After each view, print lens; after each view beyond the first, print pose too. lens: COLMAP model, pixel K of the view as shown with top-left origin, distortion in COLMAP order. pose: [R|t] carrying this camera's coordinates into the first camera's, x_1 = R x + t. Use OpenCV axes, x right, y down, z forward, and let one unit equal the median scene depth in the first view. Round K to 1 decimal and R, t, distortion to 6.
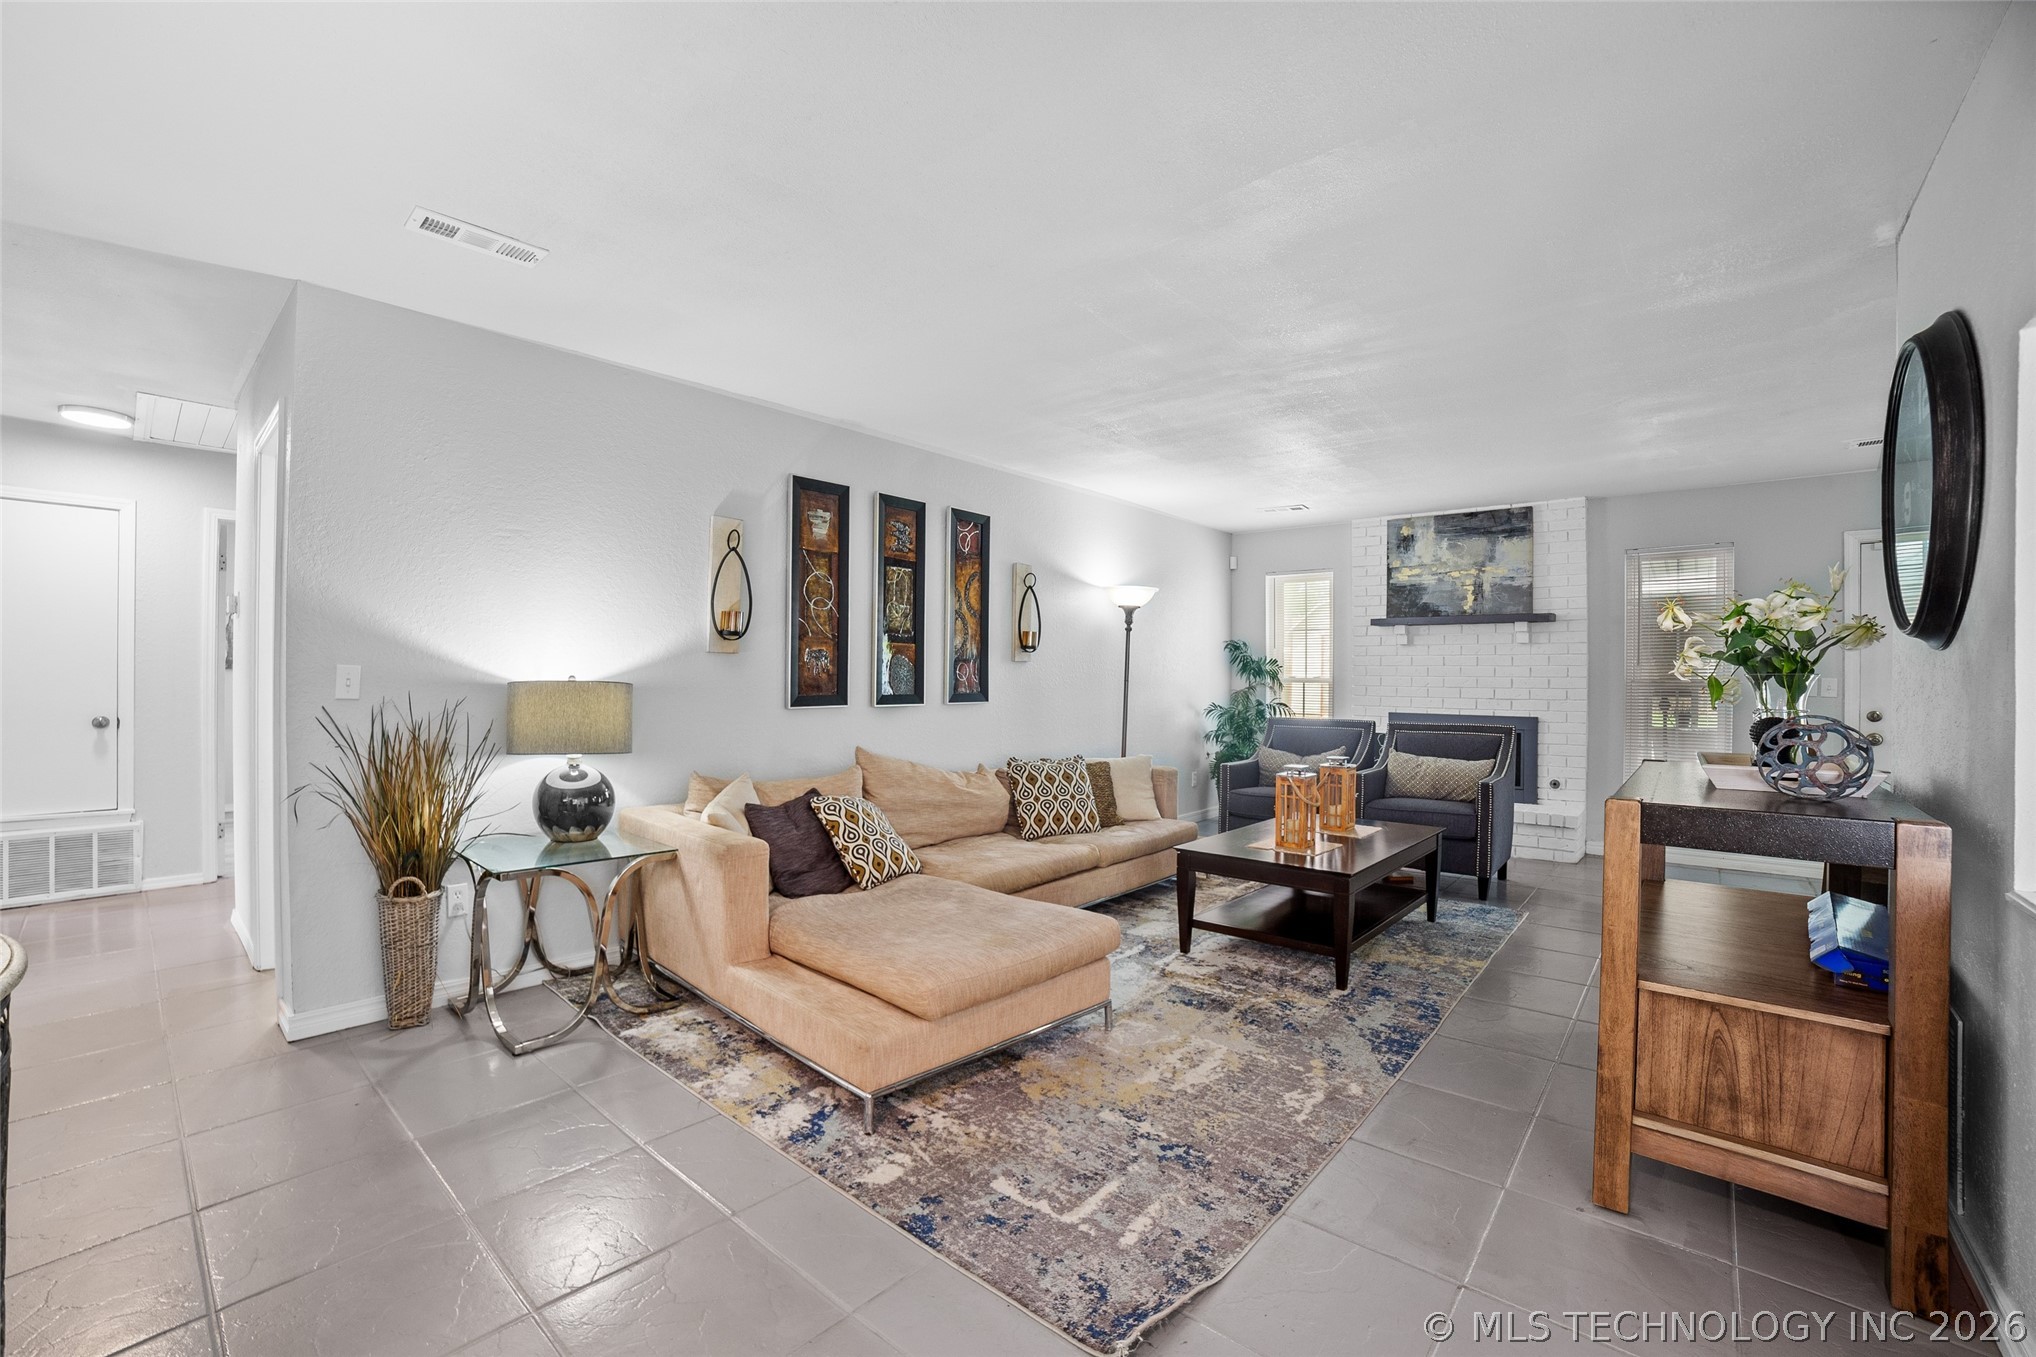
lens RADIAL K [[860.8, 0, 978.0], [0, 860.8, 681.6], [0, 0, 1]] dist [-0.095761, 0.031281]
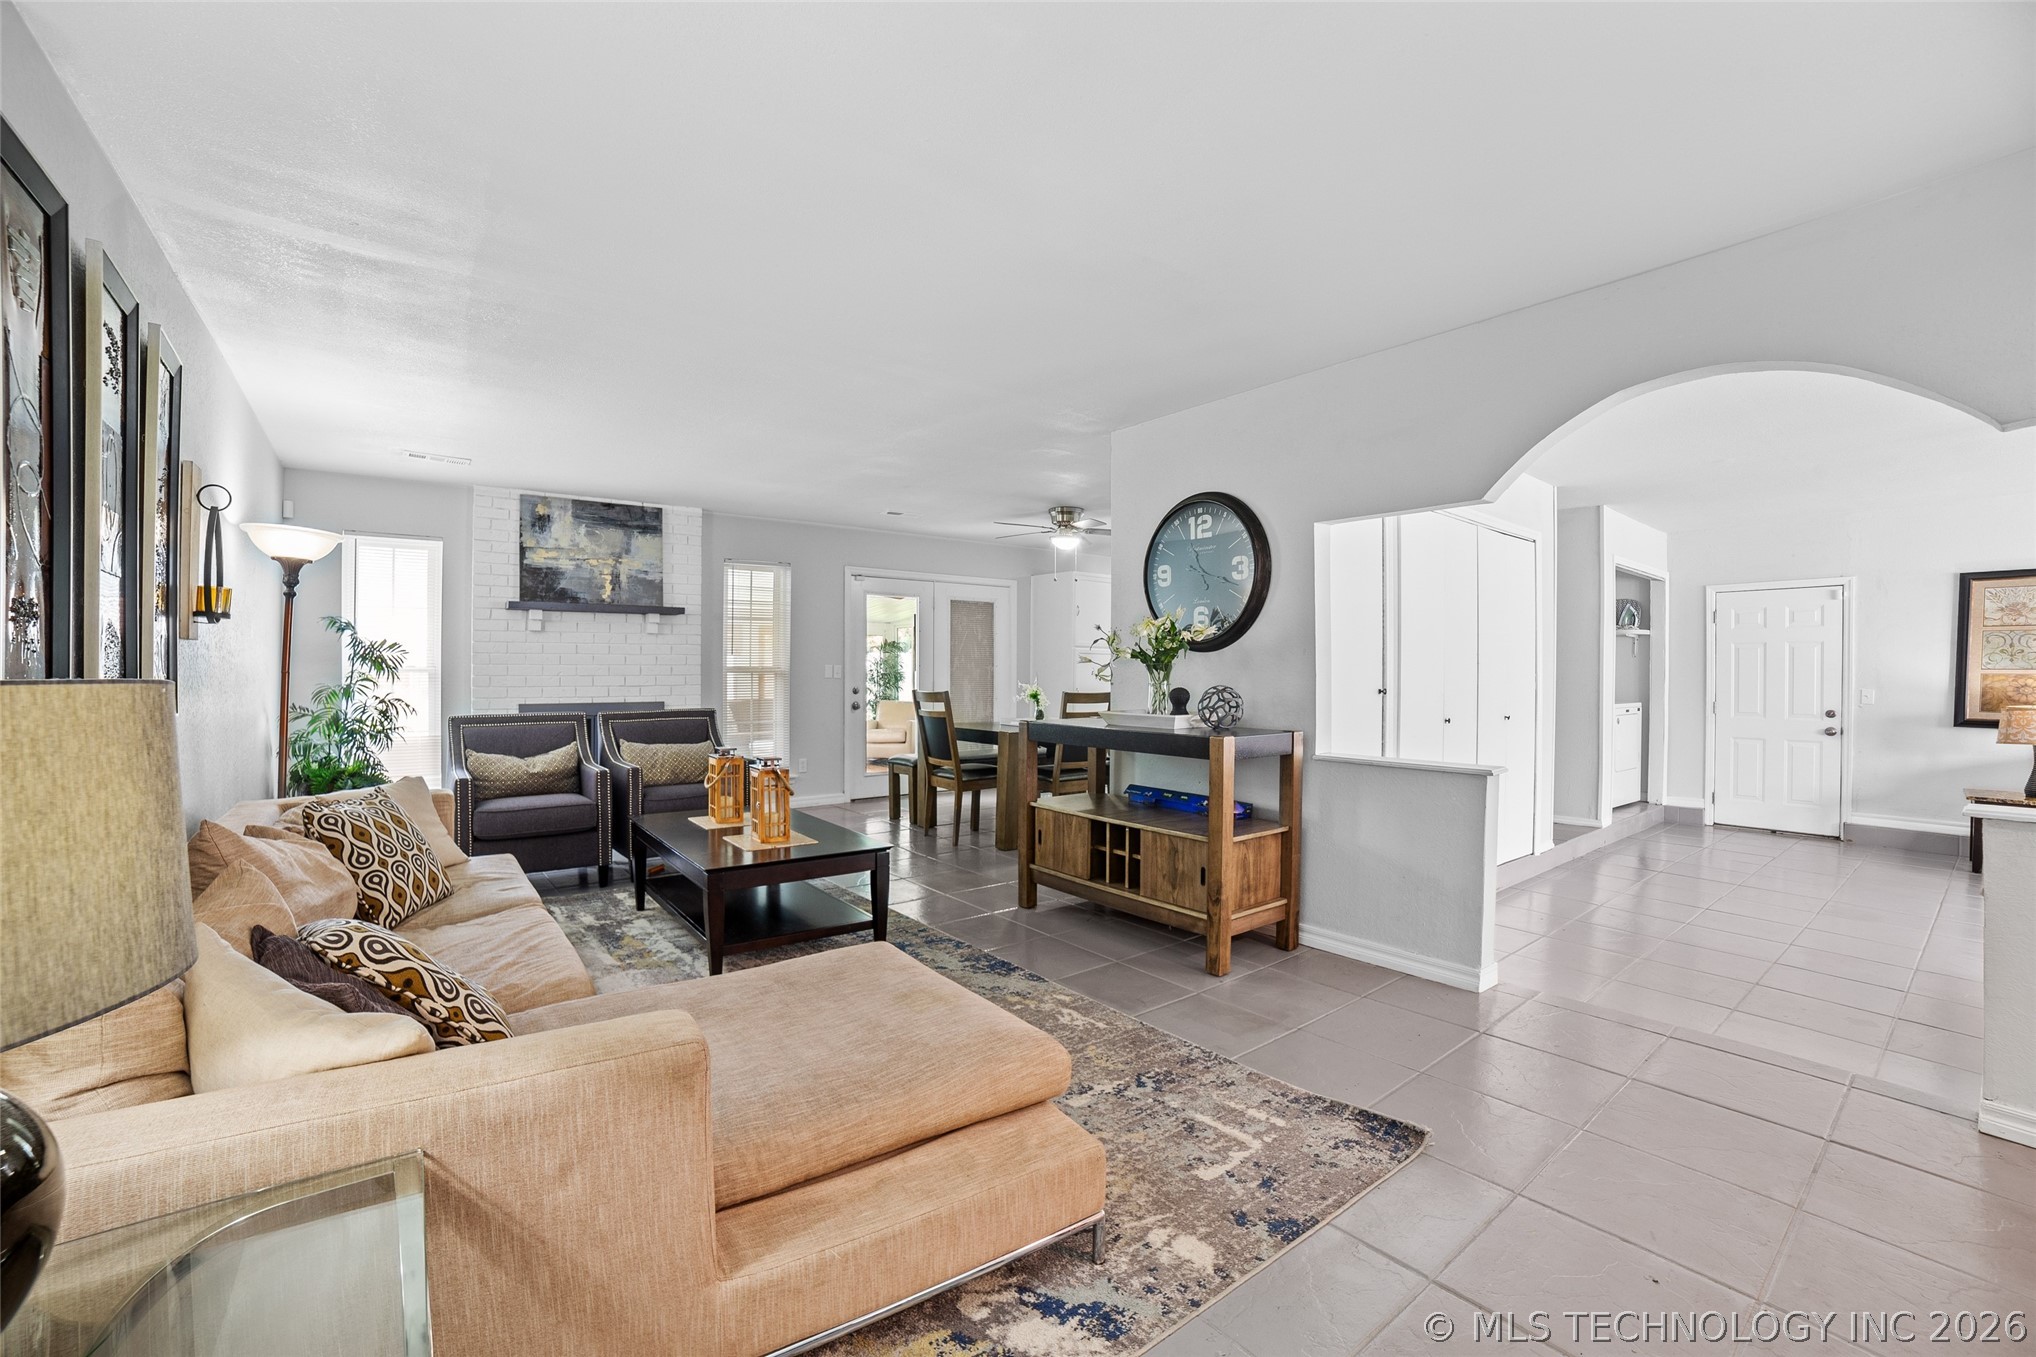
lens RADIAL K [[860.8, 0, 978.0], [0, 860.8, 681.6], [0, 0, 1]] dist [-0.095761, 0.031281]
pose [[0.182770, -0.022788, 0.982892, -0.352003], [0.005945, 0.999739, 0.022073, -0.005933], [-0.983138, 0.001809, 0.182858, 0.383569]]
